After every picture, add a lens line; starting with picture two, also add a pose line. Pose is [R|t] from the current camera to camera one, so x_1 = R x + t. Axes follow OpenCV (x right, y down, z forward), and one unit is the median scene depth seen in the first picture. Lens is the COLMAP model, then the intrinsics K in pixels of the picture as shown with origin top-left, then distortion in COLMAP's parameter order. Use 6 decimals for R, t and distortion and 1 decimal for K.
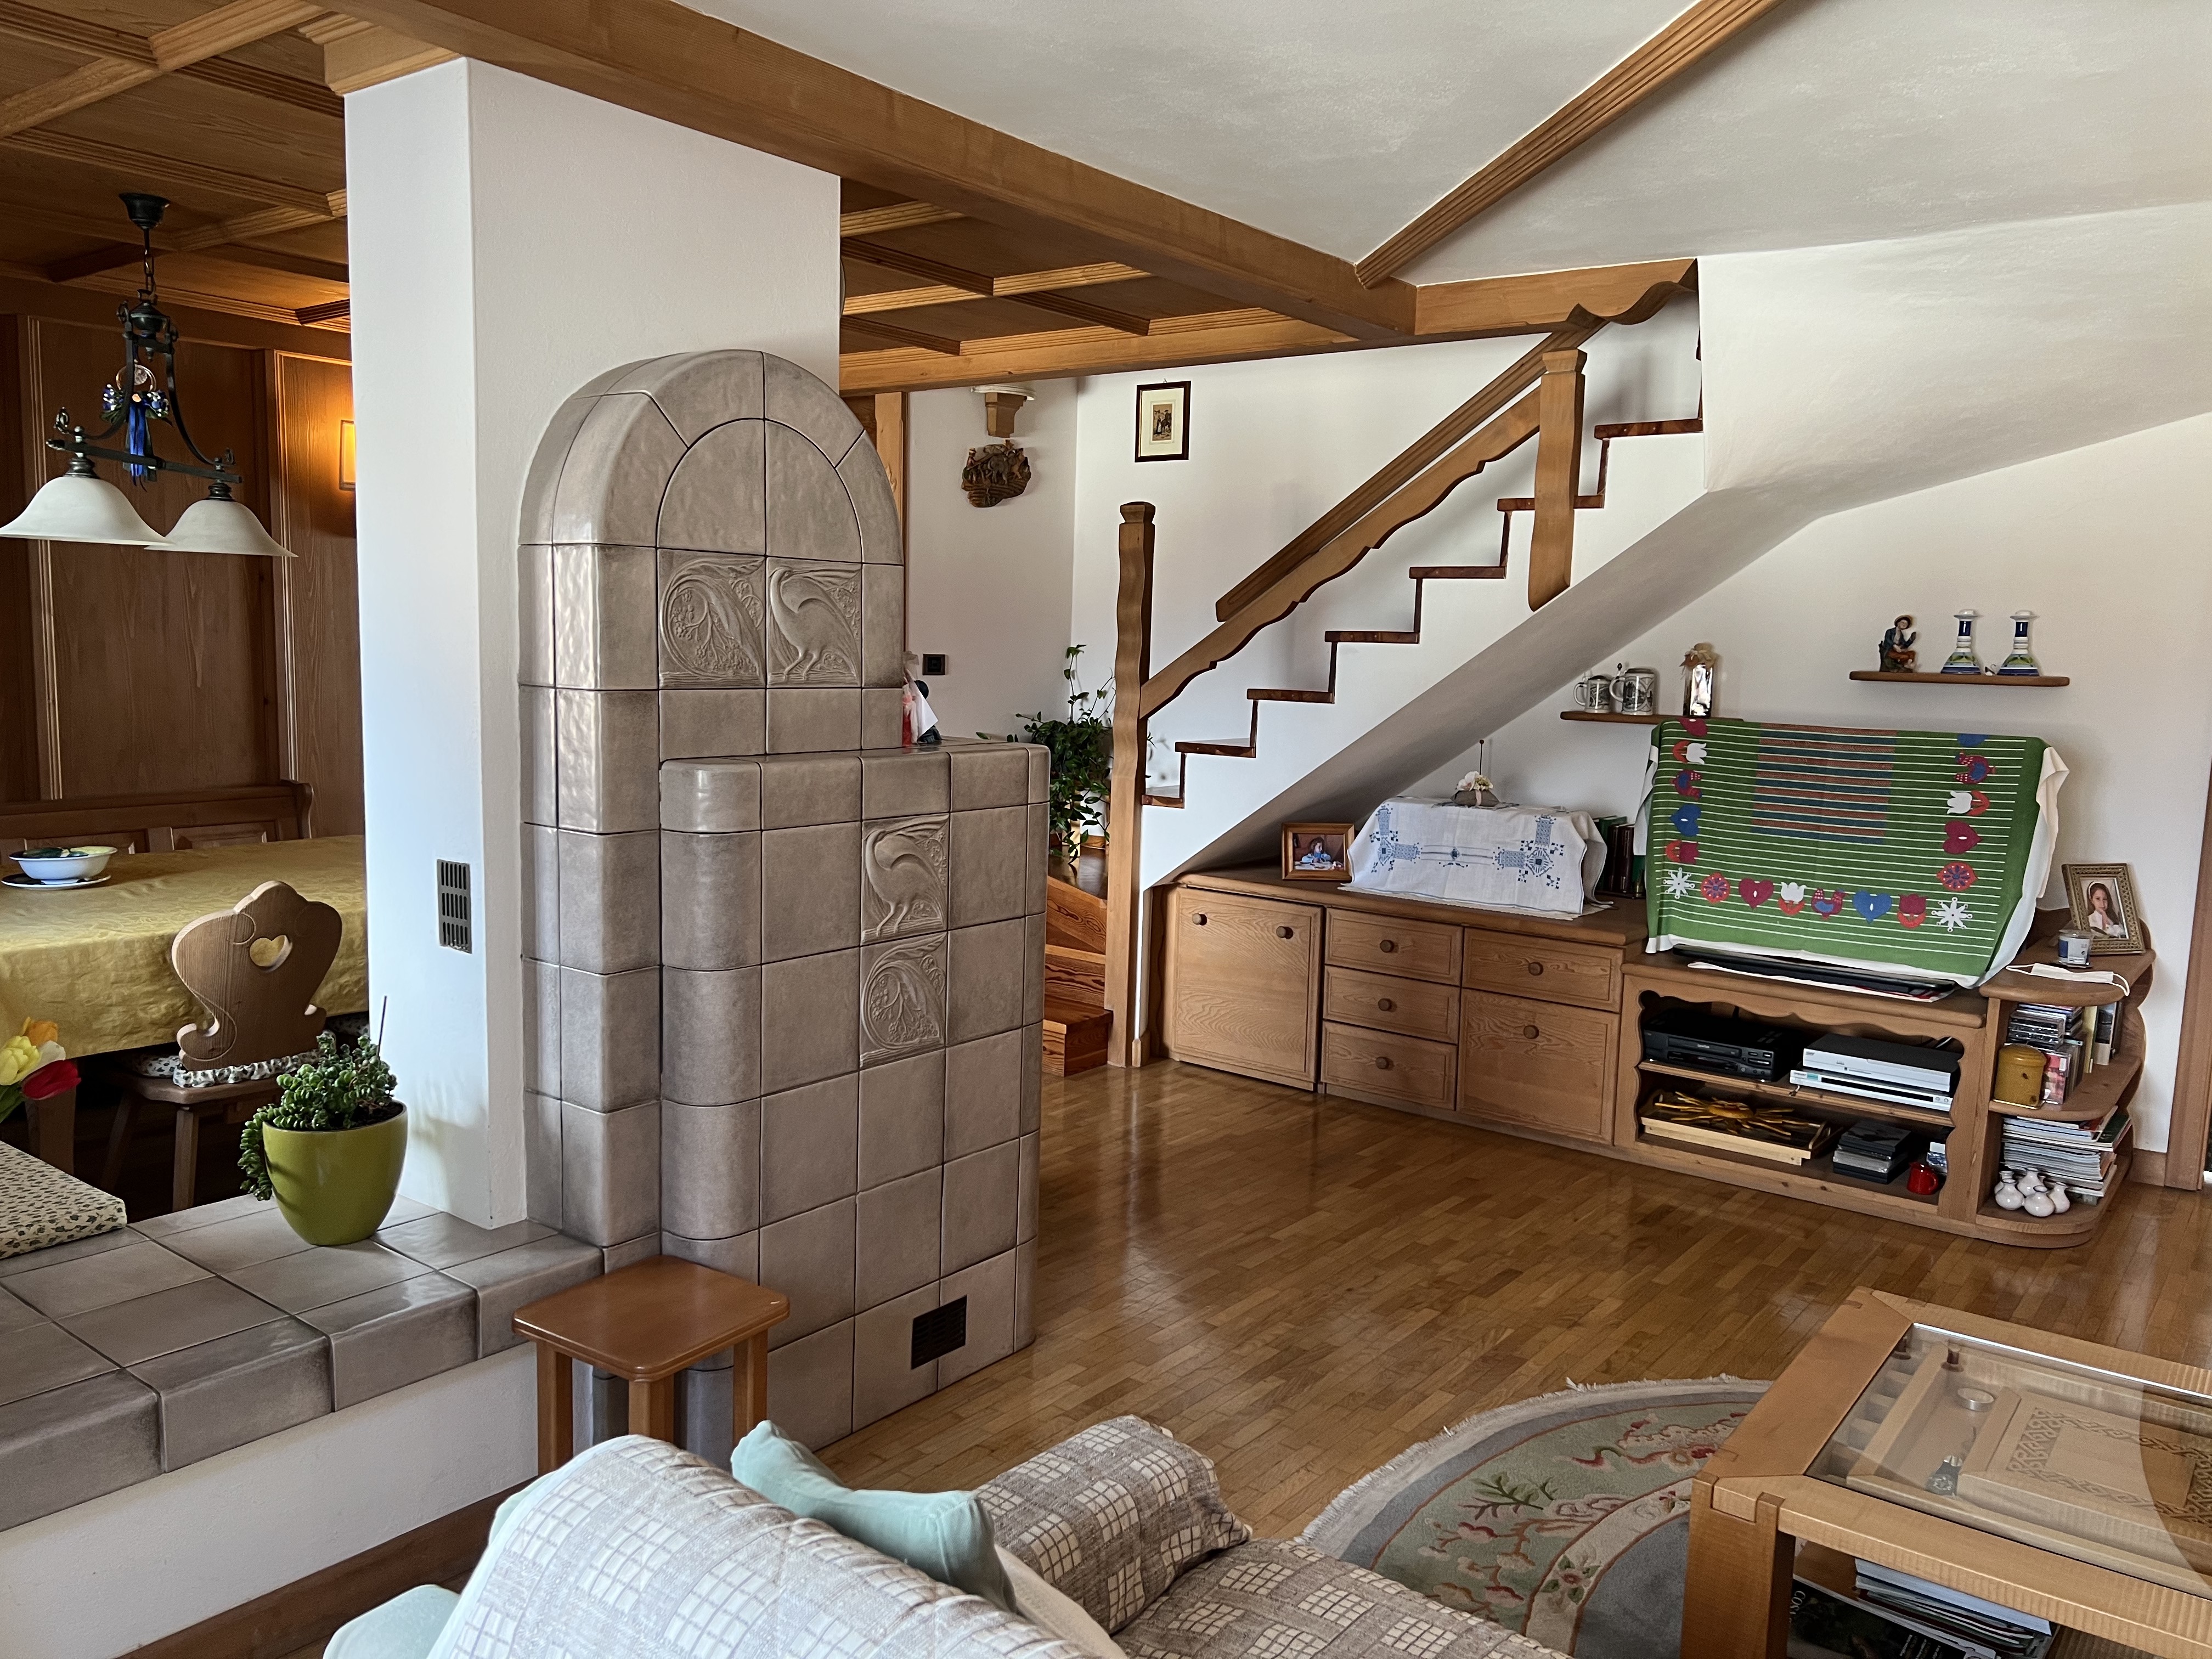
lens RADIAL K [[1671.1, 0, 1106.0], [0, 1671.1, 829.5], [0, 0, 1]] dist [0.014676, -0.006513]
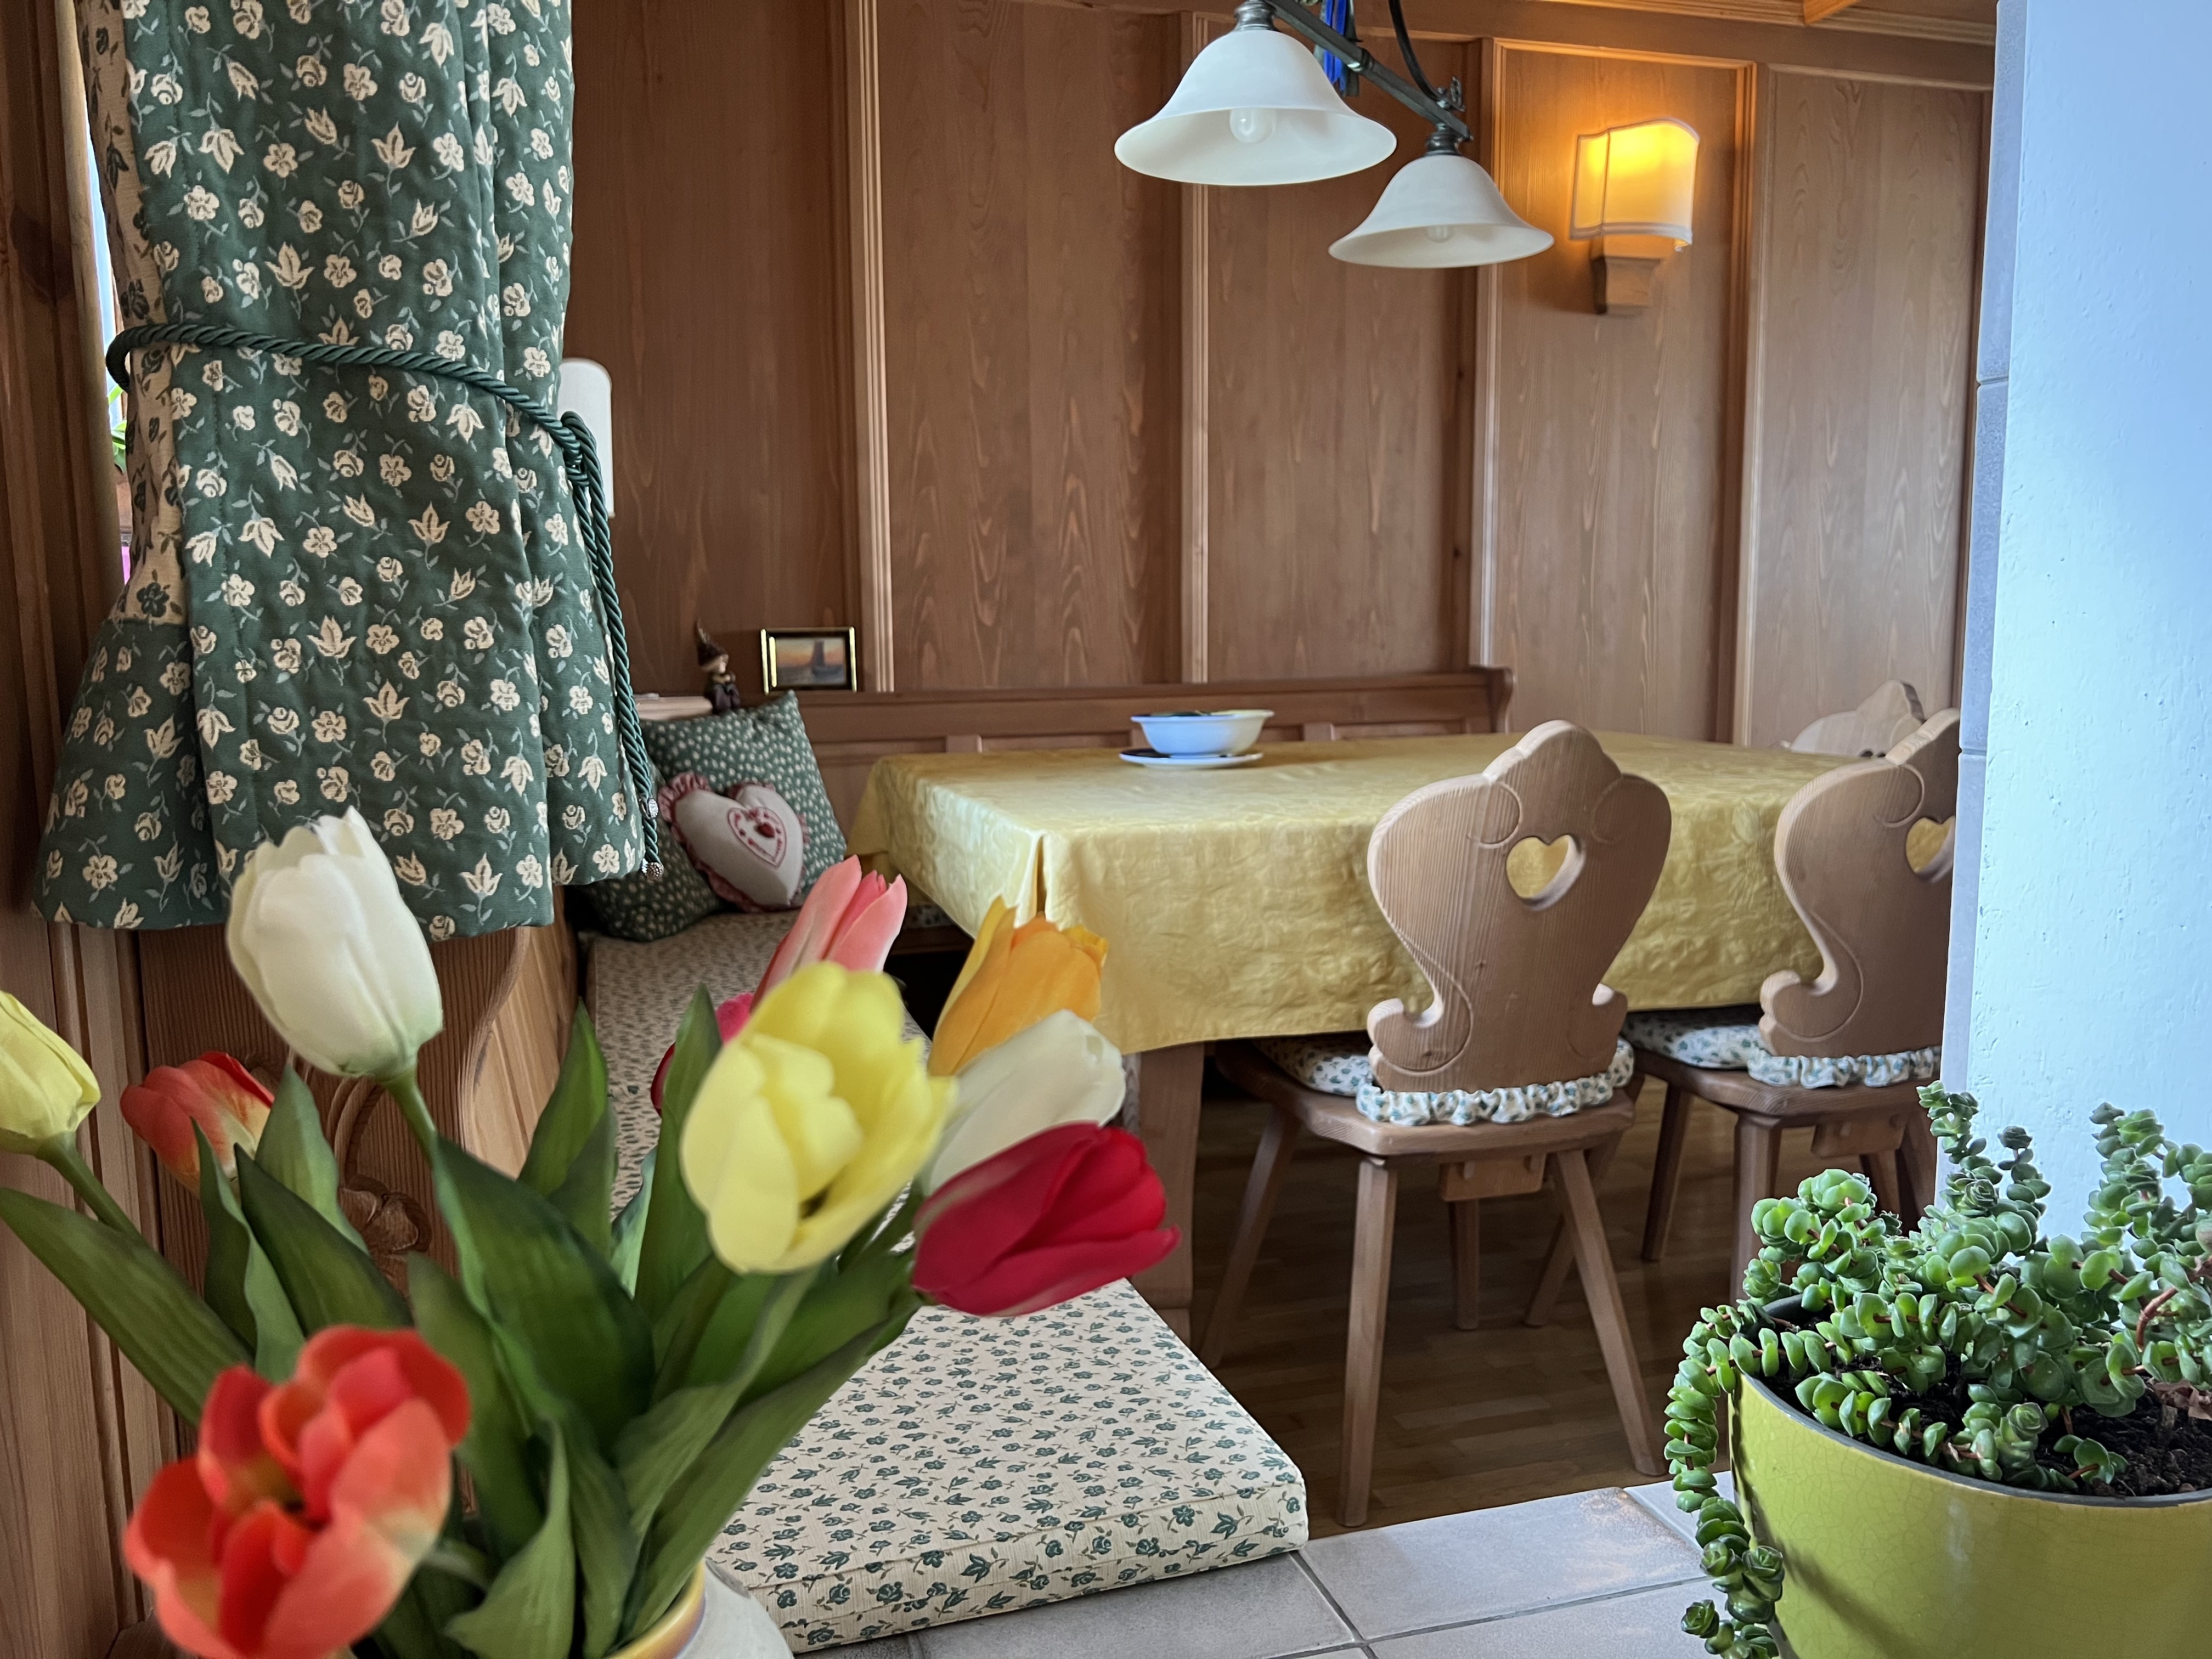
lens RADIAL K [[1707.9, 0, 1106.0], [0, 1707.9, 829.5], [0, 0, 1]] dist [0.074857, -0.142463]
pose [[0.814673, 0.038129, -0.578665, -0.313941], [-0.041647, 0.999106, 0.007199, 0.063488], [0.578423, 0.018235, 0.815533, 0.517901]]
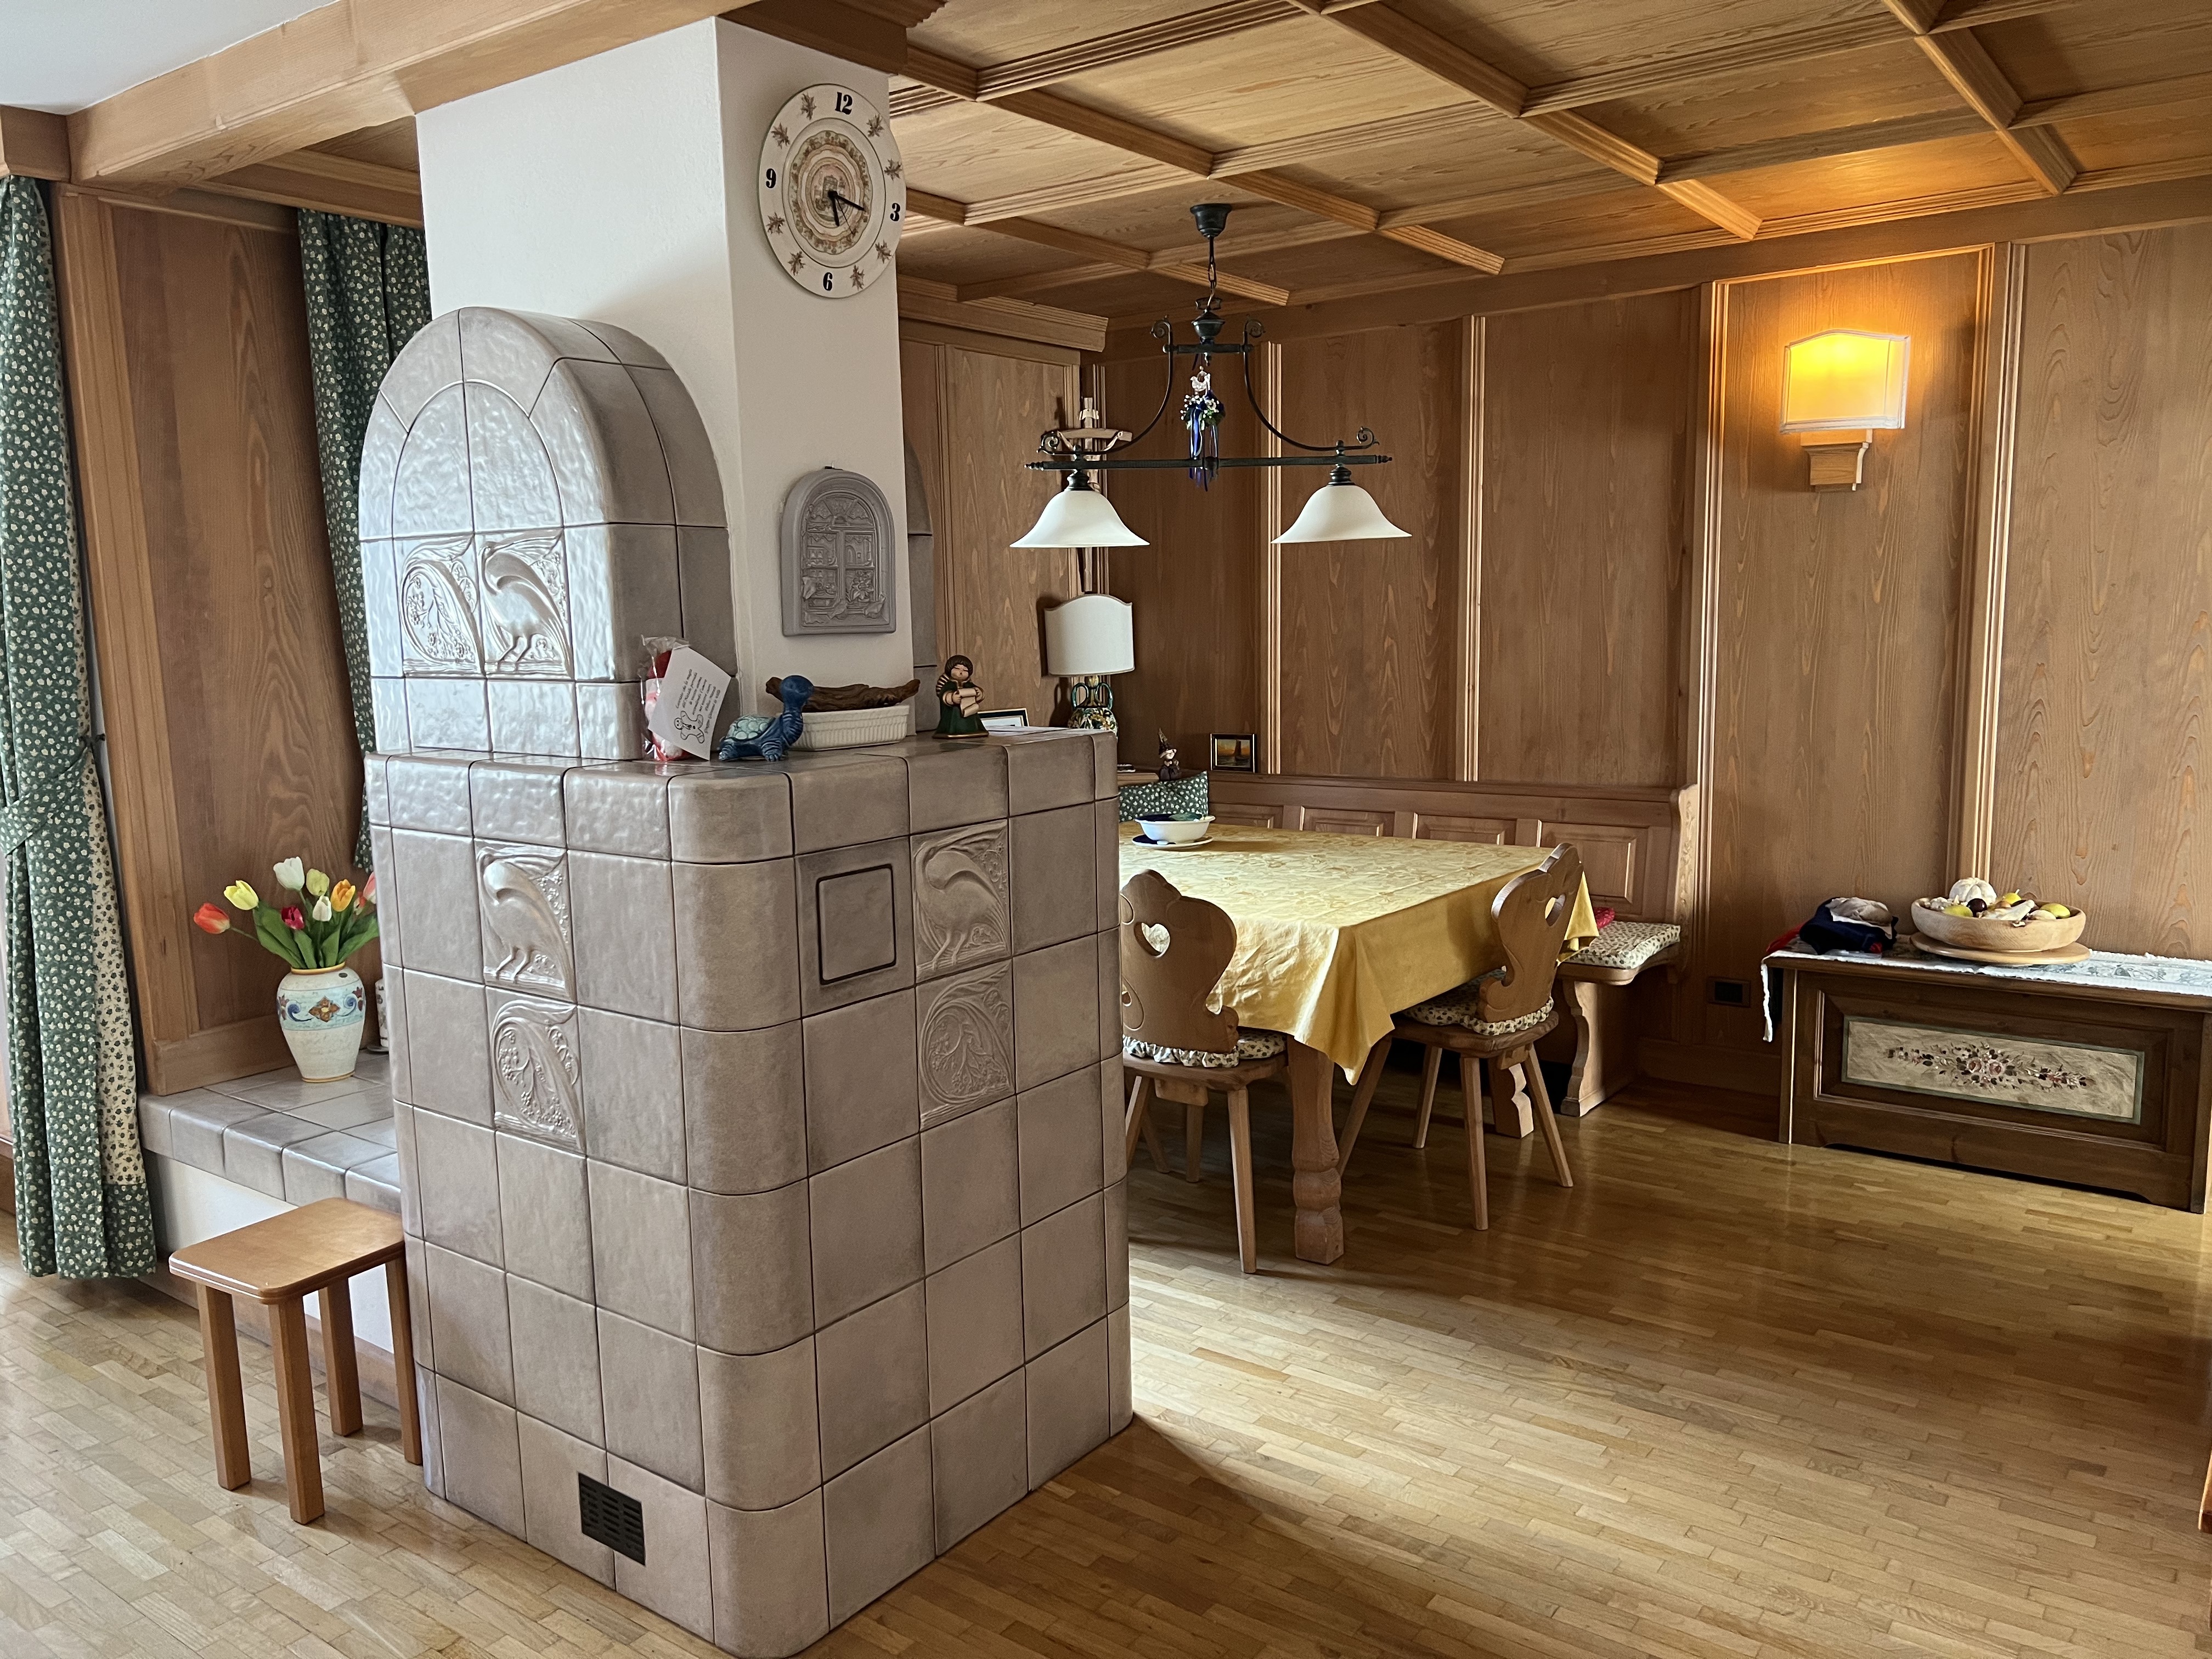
lens RADIAL K [[1671.1, 0, 1106.0], [0, 1671.1, 829.5], [0, 0, 1]] dist [0.014676, -0.006513]
pose [[0.015946, 0.110467, -0.993752, 0.582591], [-0.098879, 0.989181, 0.108372, -0.110219], [0.994972, 0.096533, 0.026696, 1.073693]]
